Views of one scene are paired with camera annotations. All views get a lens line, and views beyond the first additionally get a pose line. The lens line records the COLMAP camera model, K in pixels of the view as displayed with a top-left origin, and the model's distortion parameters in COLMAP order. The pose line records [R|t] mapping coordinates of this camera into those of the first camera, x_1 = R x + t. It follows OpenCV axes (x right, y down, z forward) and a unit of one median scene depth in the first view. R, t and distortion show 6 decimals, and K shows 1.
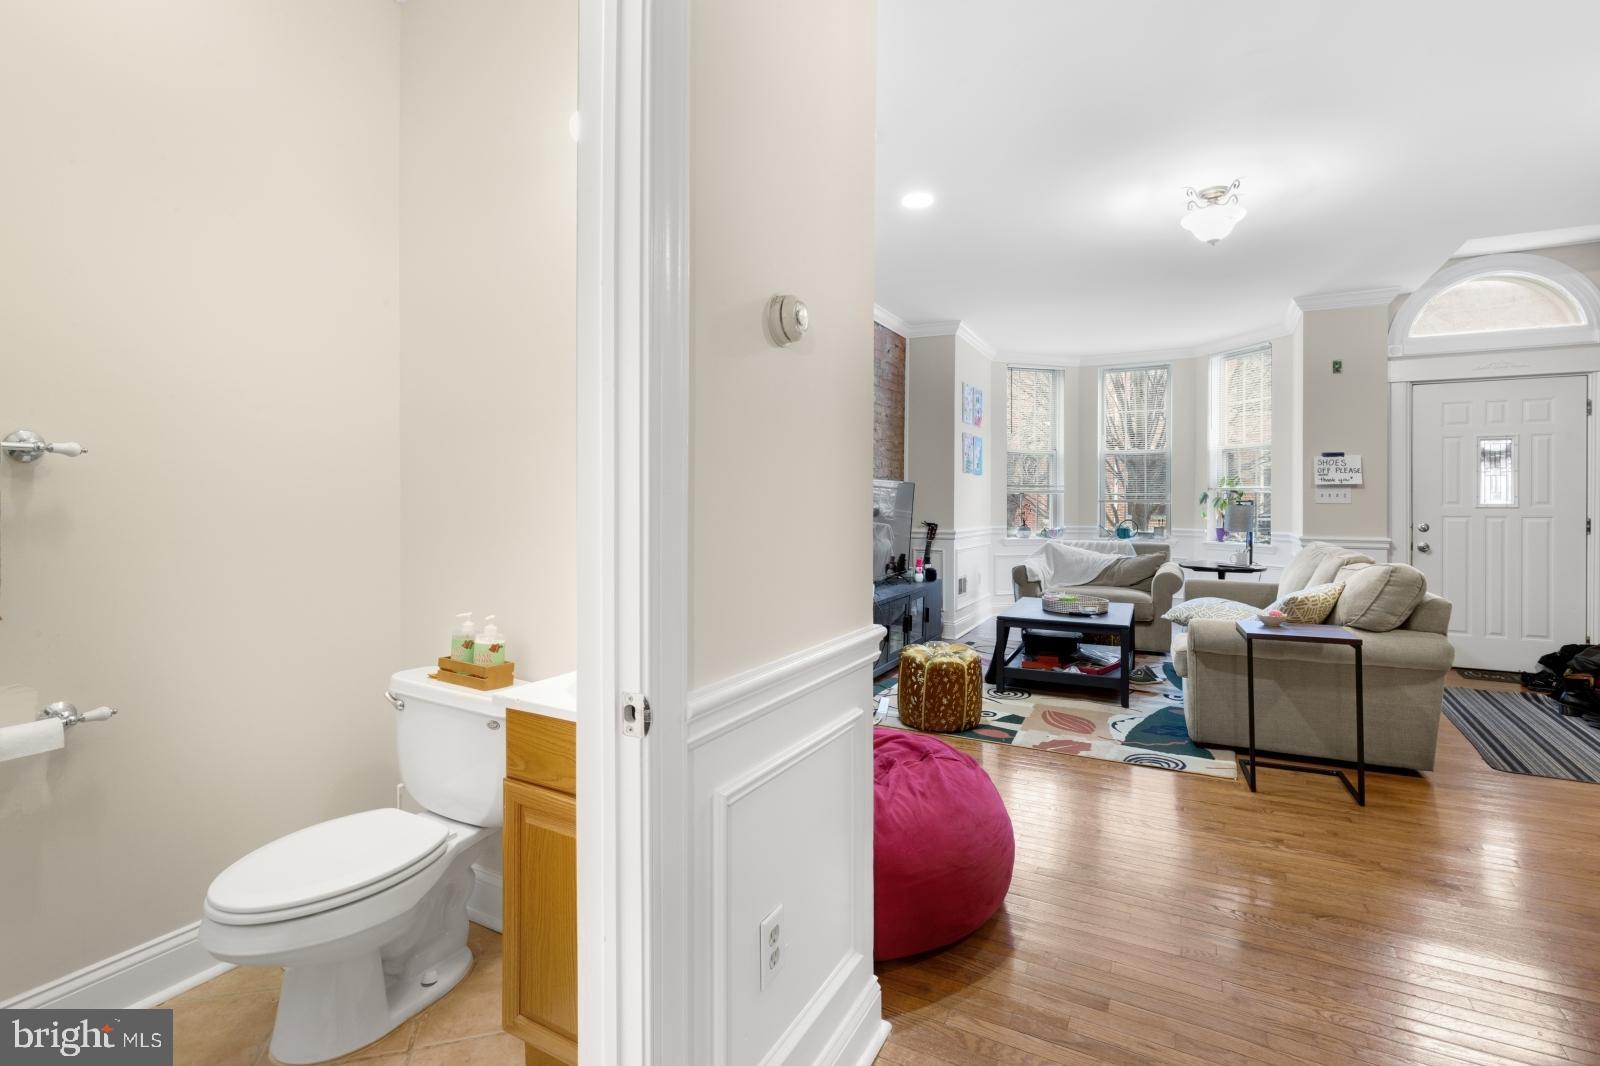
lens RADIAL K [[740.2, 0, 791.1], [0, 740.2, 502.5], [0, 0, 1]] dist [0.000788, -0.000173]
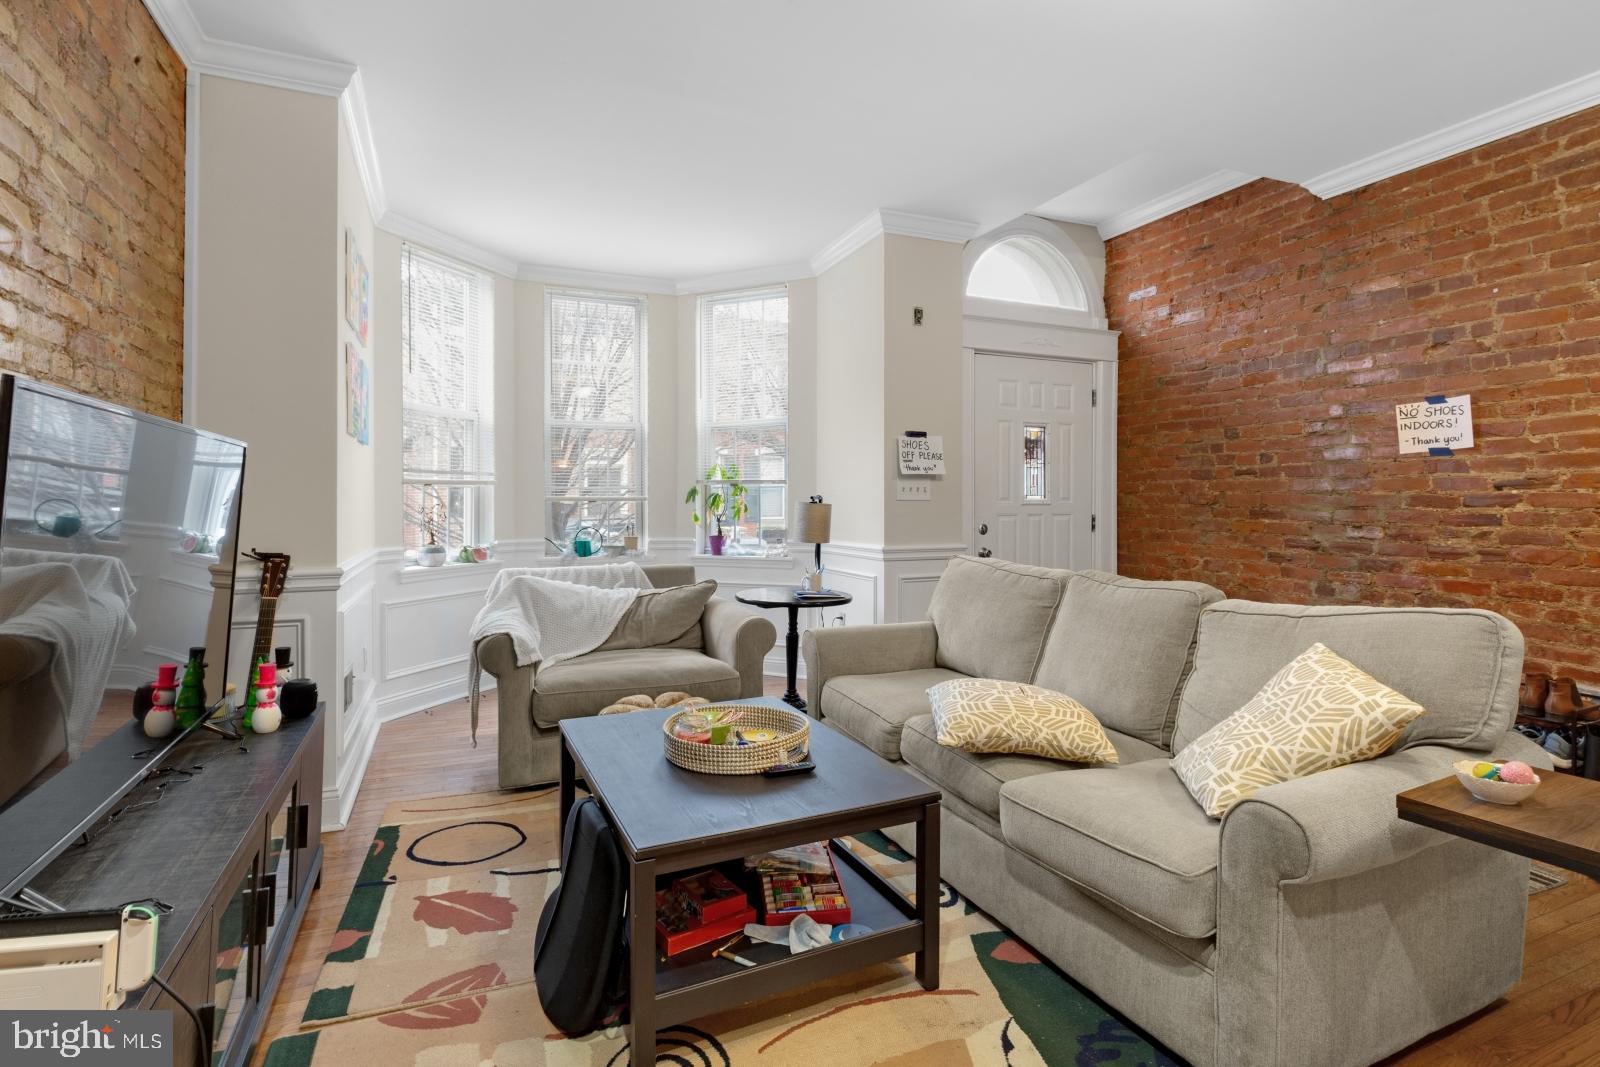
lens RADIAL K [[735.2, 0, 735.4], [0, 735.2, 508.7], [0, 0, 1]] dist [-0.002159, -0.000219]
pose [[0.636982, -0.011208, 0.770797, 0.051858], [0.004994, 0.999933, 0.010412, 0.001100], [-0.770862, -0.002783, 0.636996, 0.669451]]
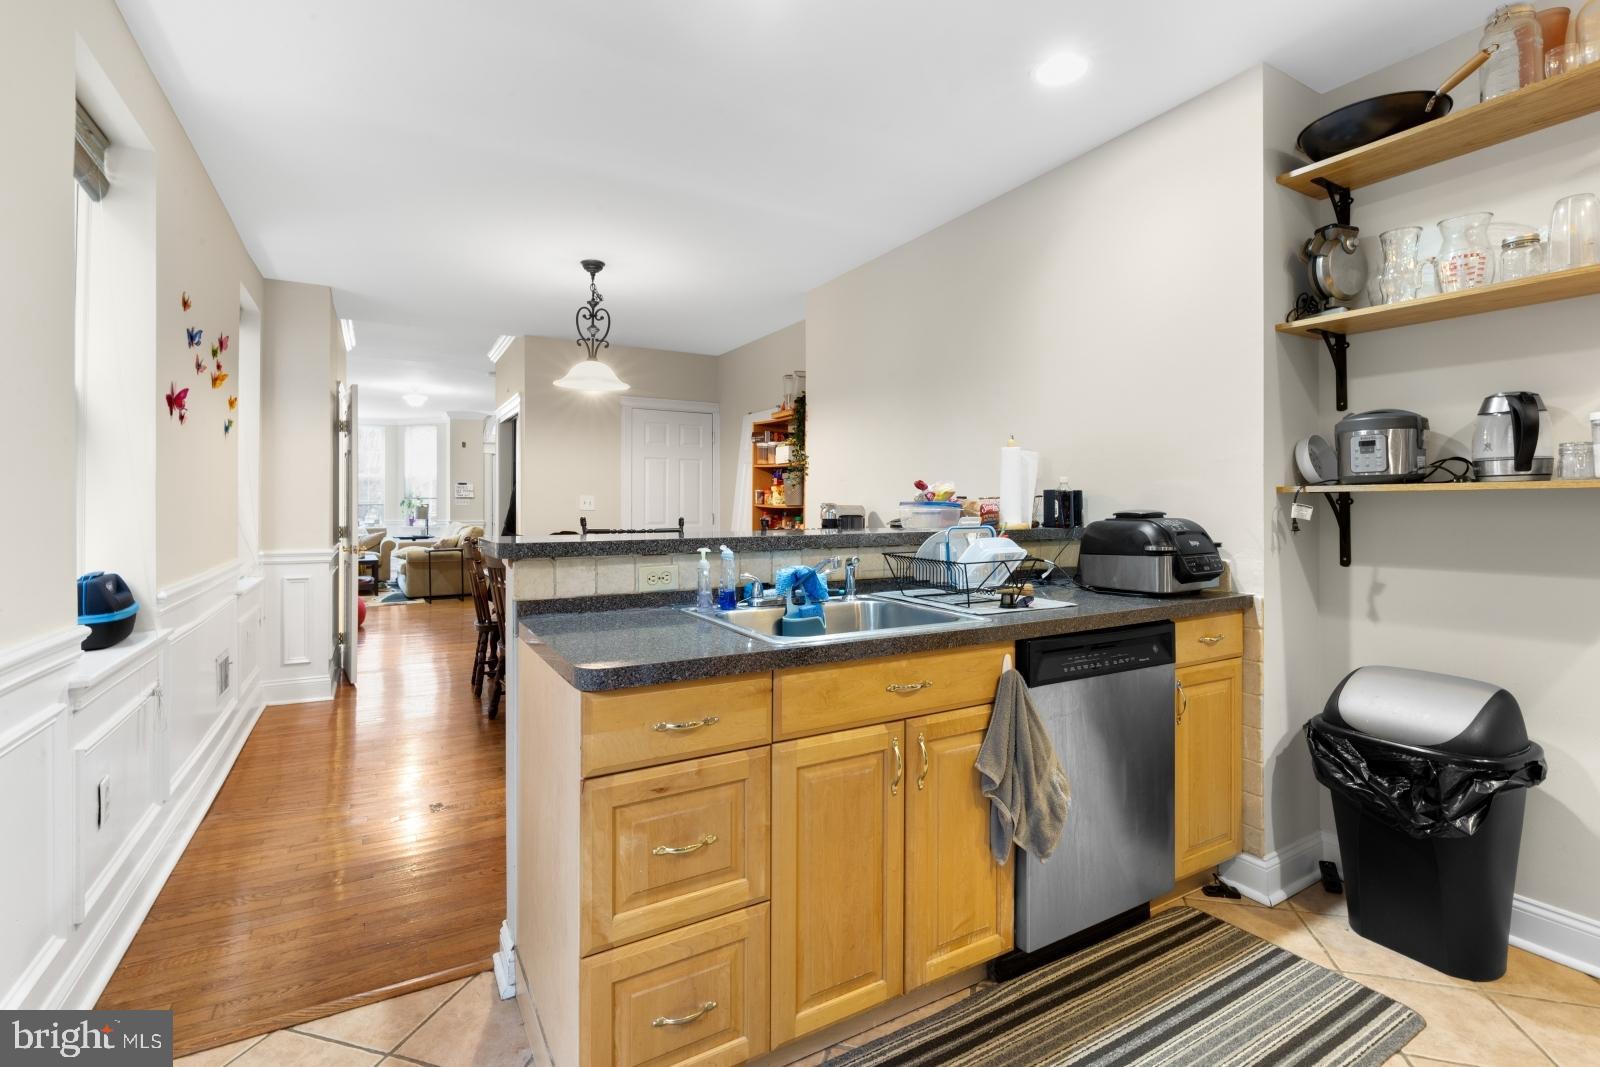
lens RADIAL K [[740.2, 0, 791.1], [0, 740.2, 503.0], [0, 0, 1]] dist [0.000788, -0.000173]
pose [[0.523012, -0.000971, 0.852325, -0.654114], [0.002047, 0.999998, -0.000117, -0.004151], [-0.852323, 0.001806, 0.523013, -1.015834]]
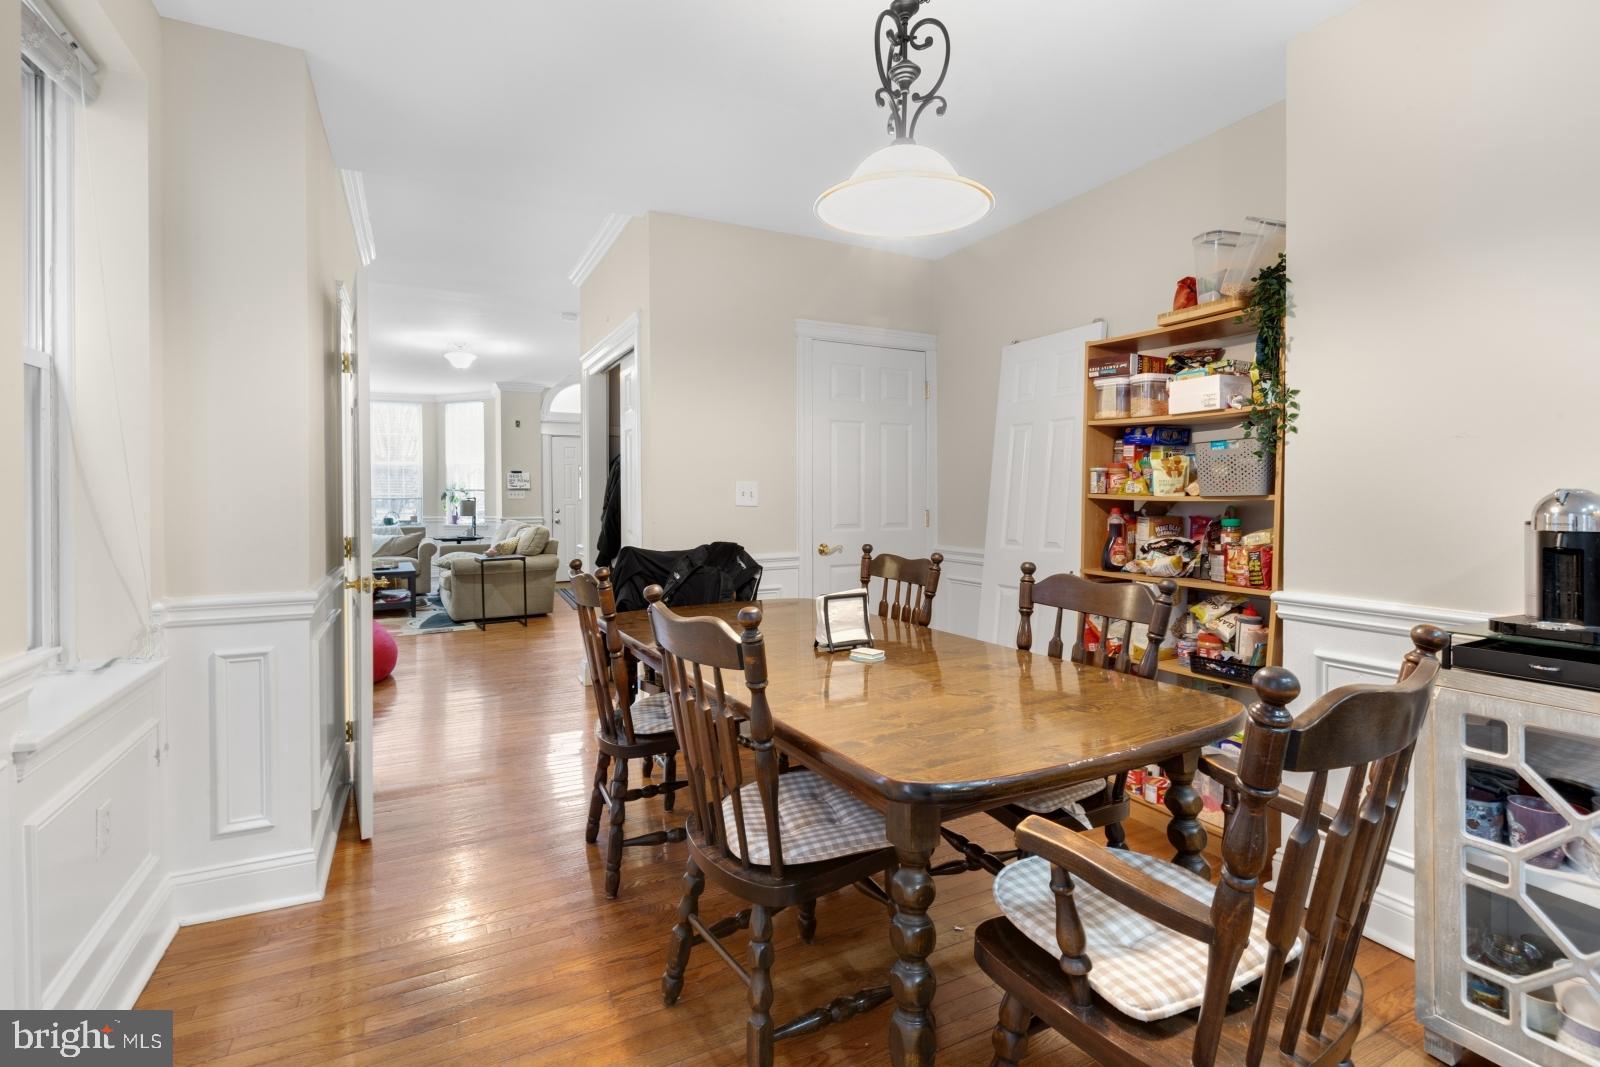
lens RADIAL K [[740.2, 0, 791.1], [0, 740.2, 503.0], [0, 0, 1]] dist [0.000788, -0.000173]
pose [[0.558183, -0.015048, 0.829581, -0.394901], [0.009072, 0.999886, 0.012033, -0.004401], [-0.829668, 0.000810, 0.558256, -0.566920]]
